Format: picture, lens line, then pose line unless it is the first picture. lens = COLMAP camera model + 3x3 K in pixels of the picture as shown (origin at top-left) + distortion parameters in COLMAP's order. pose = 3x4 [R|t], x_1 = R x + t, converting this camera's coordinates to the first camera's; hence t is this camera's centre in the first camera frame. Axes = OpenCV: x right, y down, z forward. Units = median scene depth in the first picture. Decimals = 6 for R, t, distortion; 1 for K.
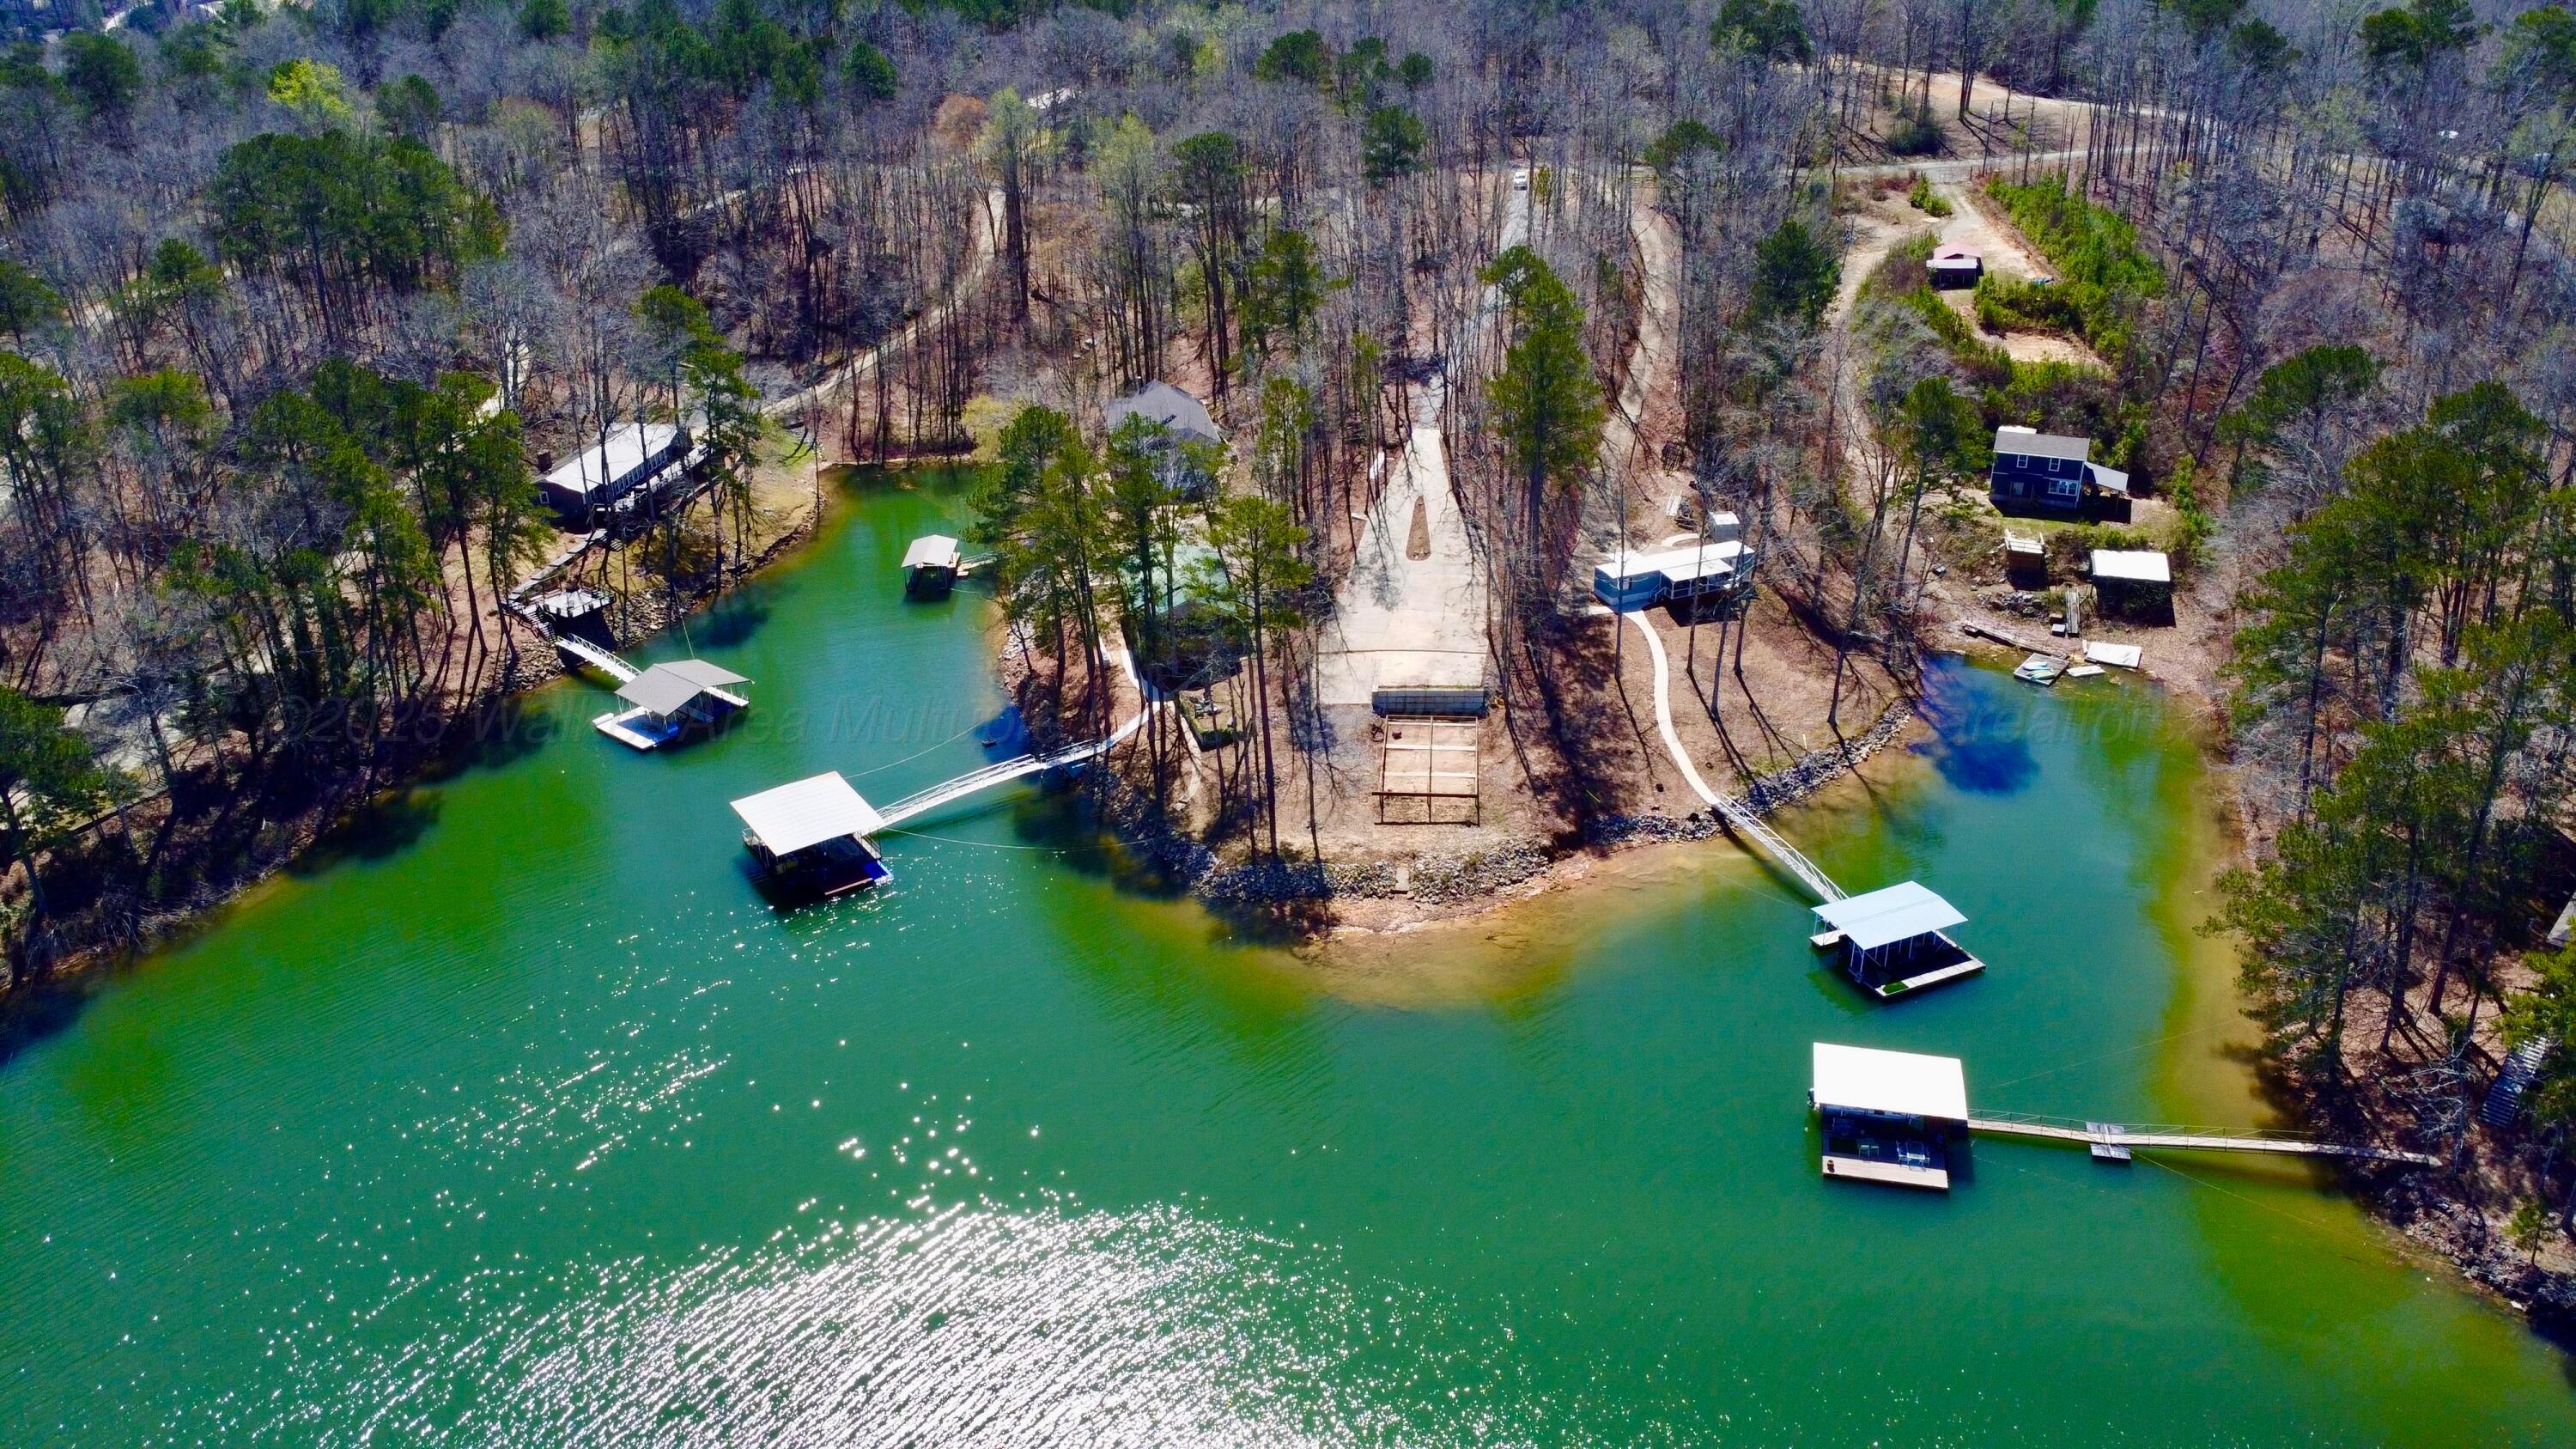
lens RADIAL K [[1868.2, 0, 1280.3], [0, 1868.2, 733.1], [0, 0, 1]] dist [-0.021202, -0.027976]
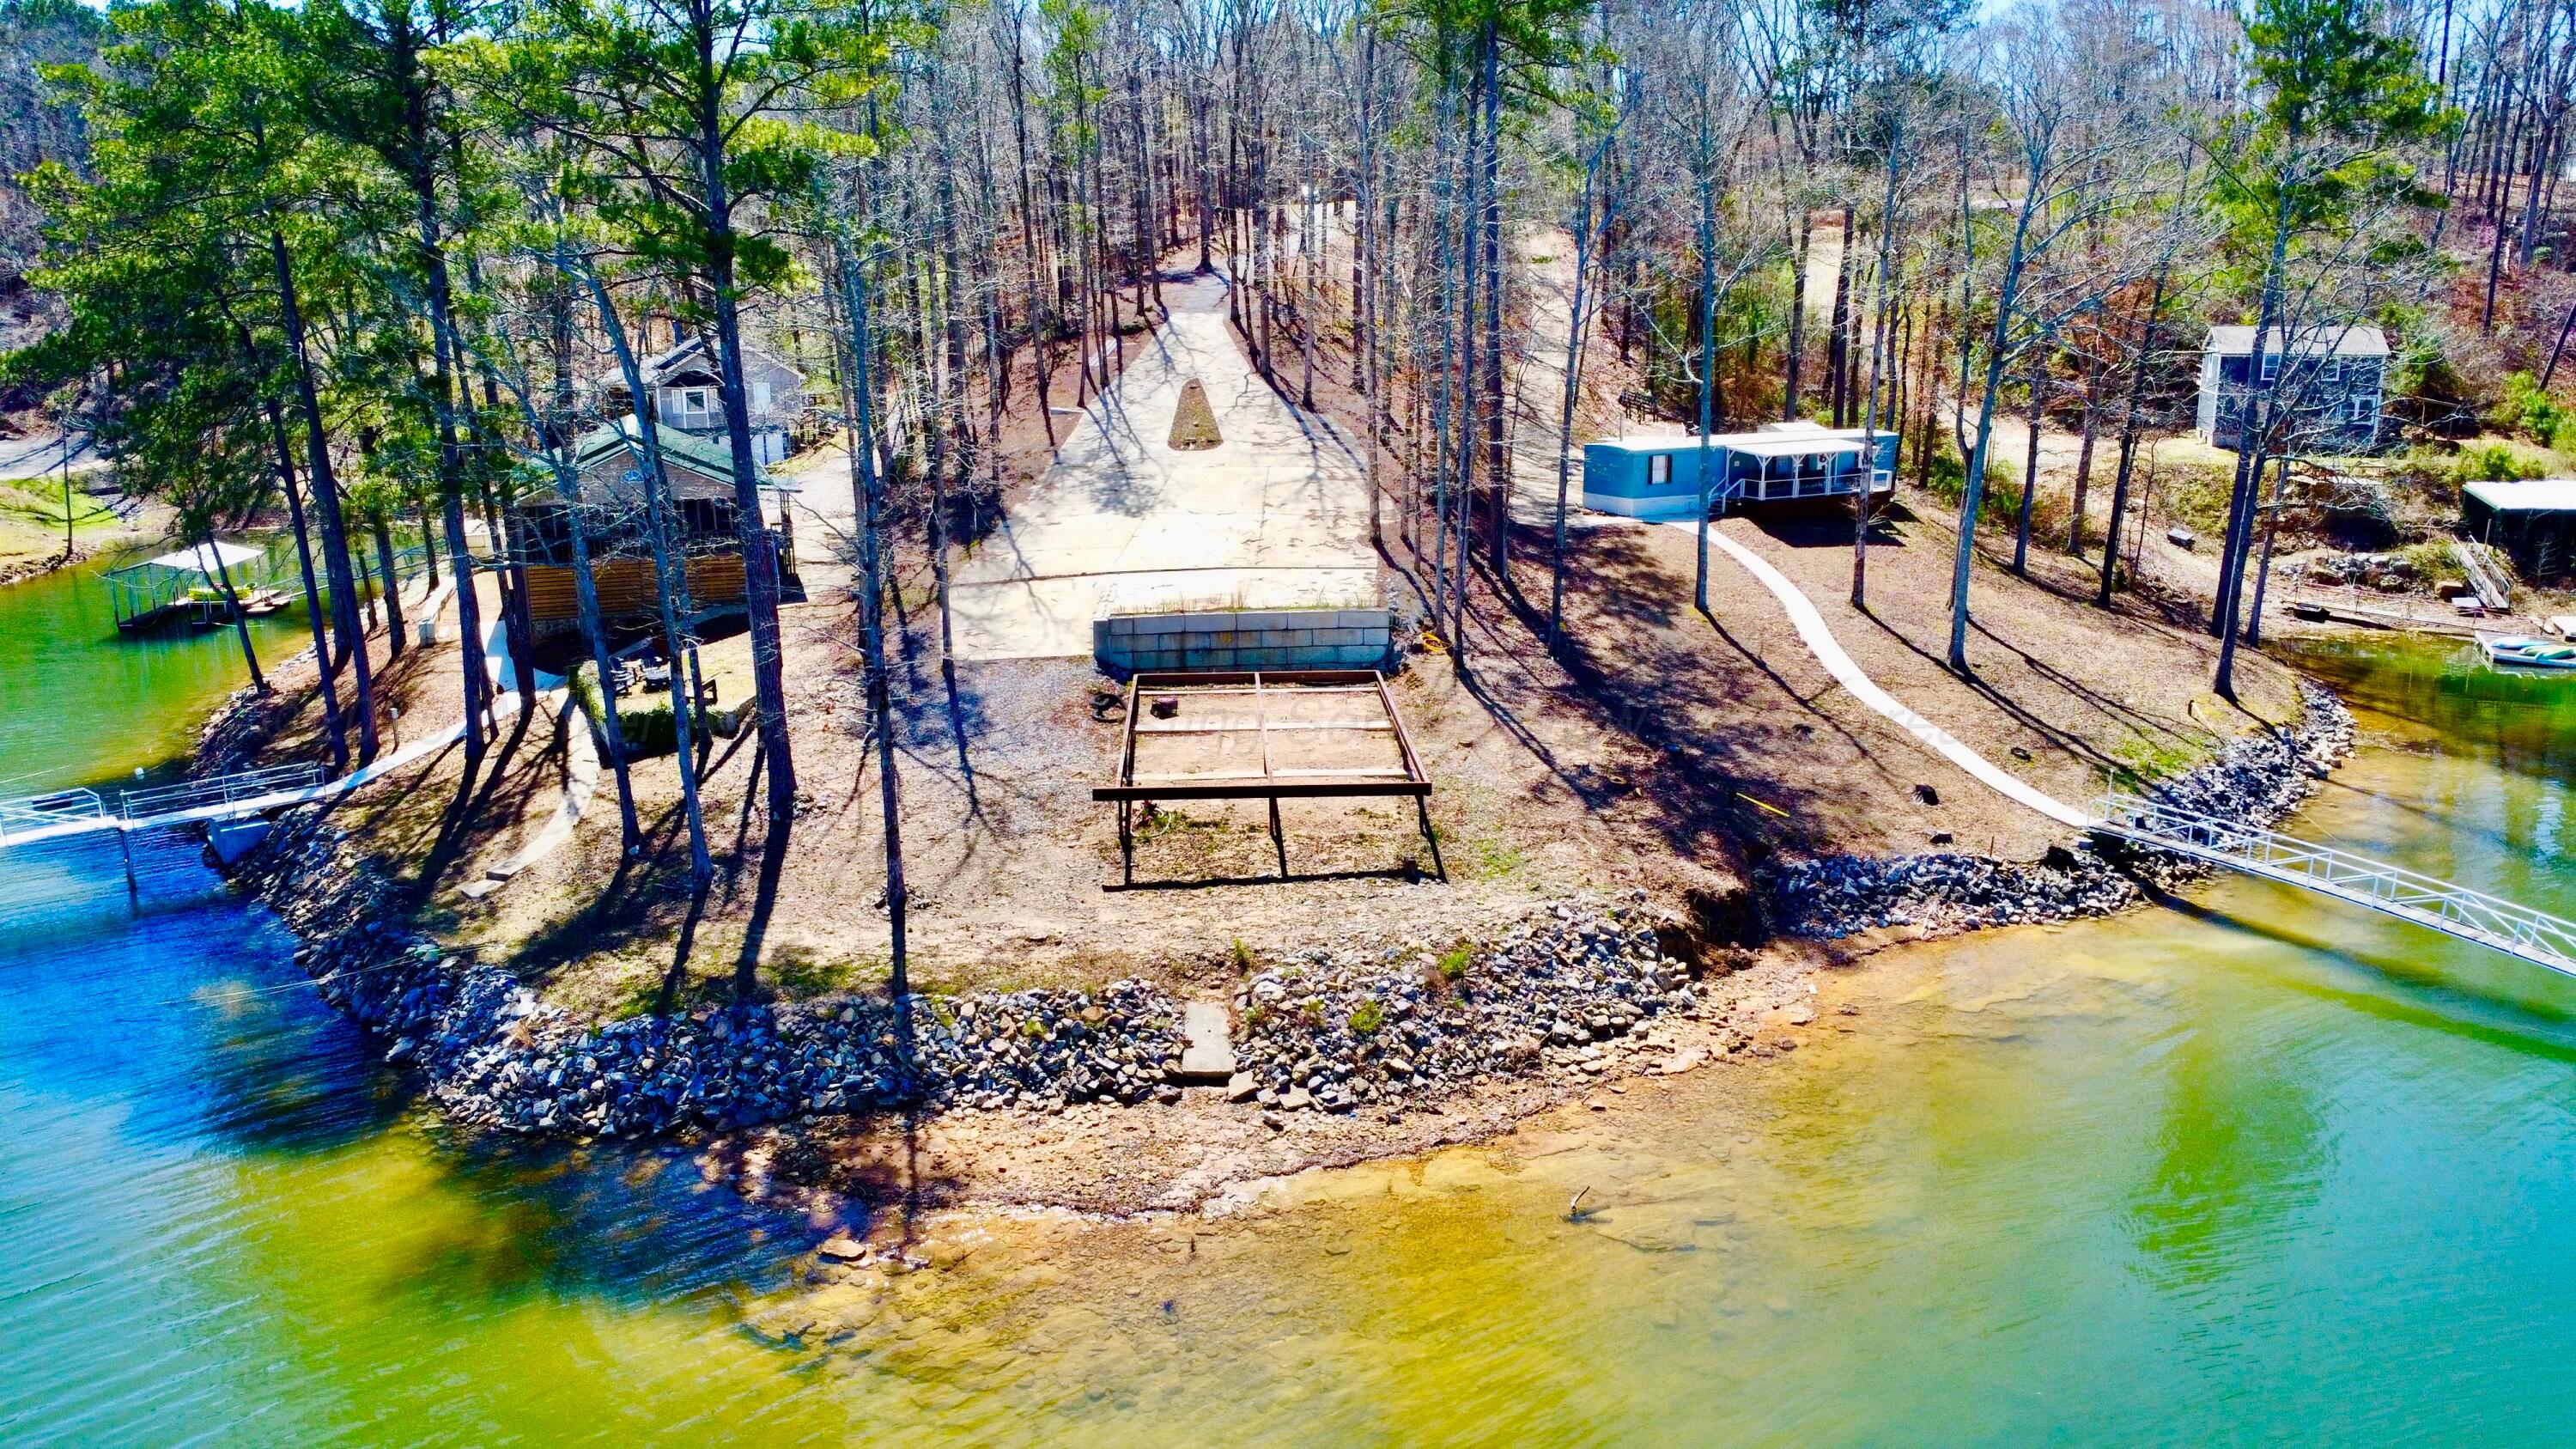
lens RADIAL K [[1868.2, 0, 1280.3], [0, 1868.2, 733.1], [0, 0, 1]] dist [-0.021202, -0.027976]
pose [[0.990443, -0.015621, 0.137032, 0.031646], [0.046760, 0.972752, -0.227086, 0.078815], [-0.129751, 0.231323, 0.964186, 0.585019]]
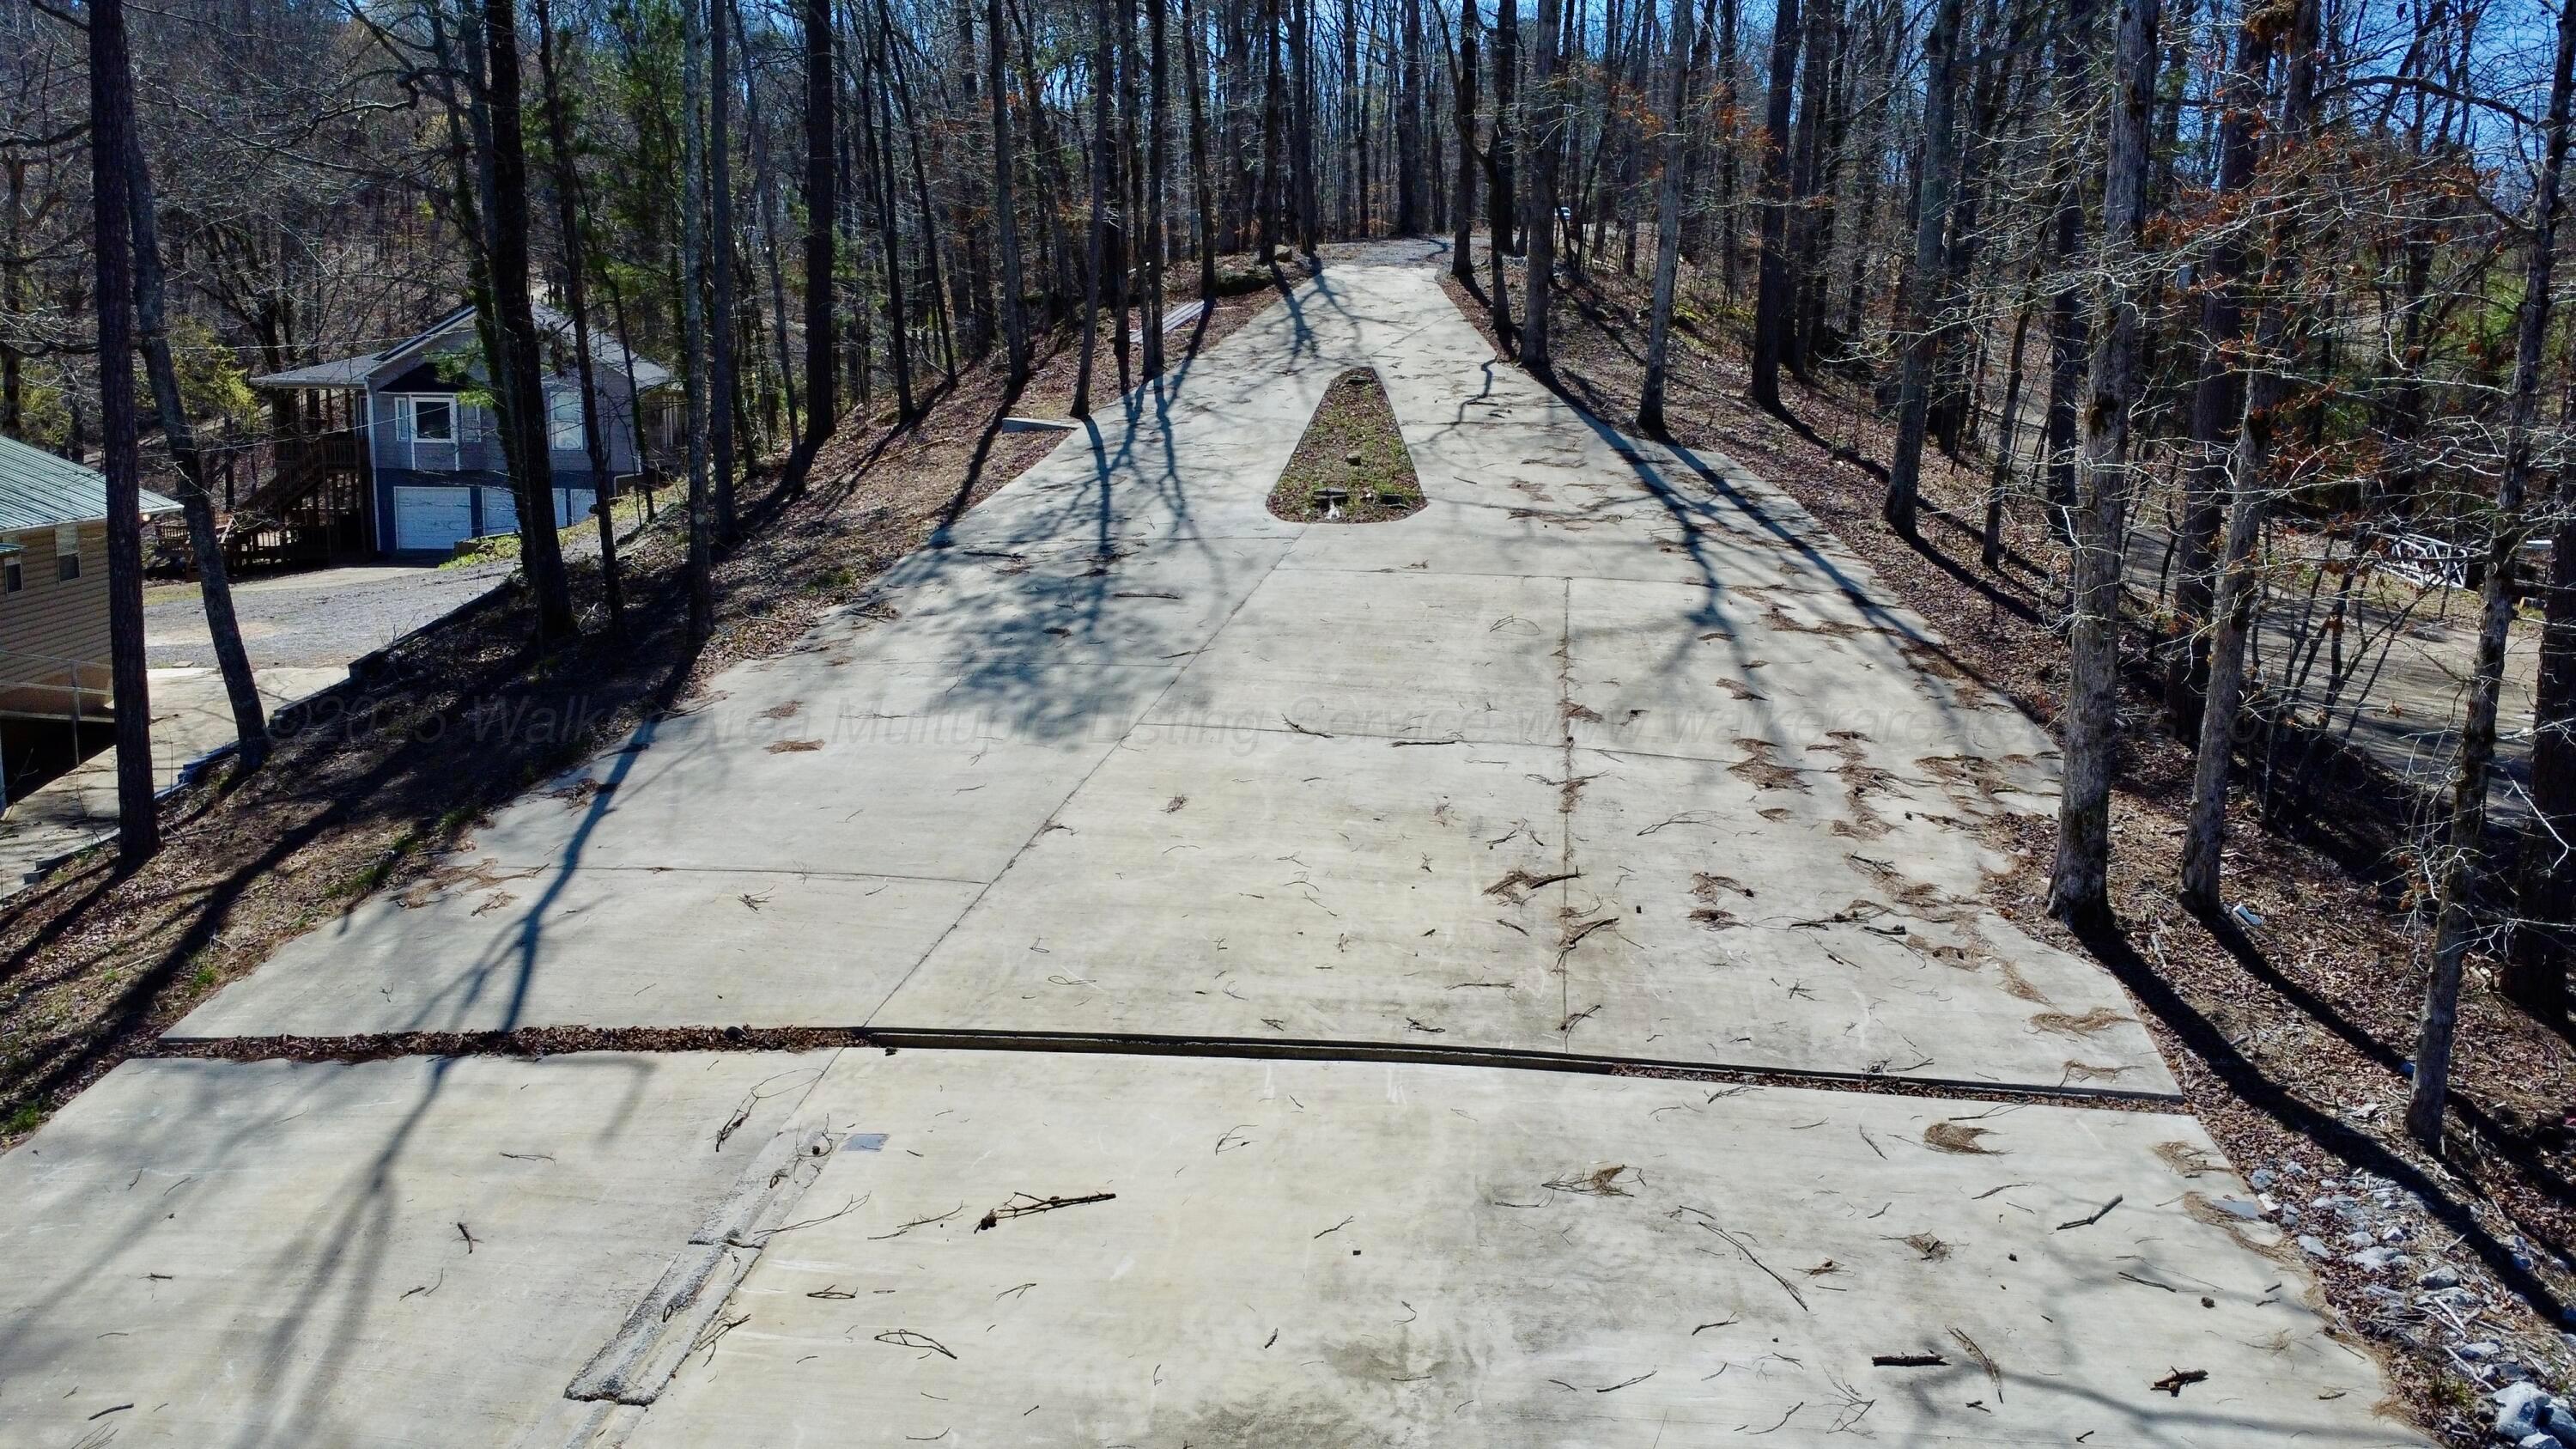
lens RADIAL K [[1868.2, 0, 1280.3], [0, 1868.2, 733.1], [0, 0, 1]] dist [-0.021202, -0.027976]
pose [[0.998606, 0.040372, 0.034014, 0.065641], [-0.028687, 0.955887, -0.292331, -0.032281], [-0.044315, 0.290947, 0.955712, 0.872310]]
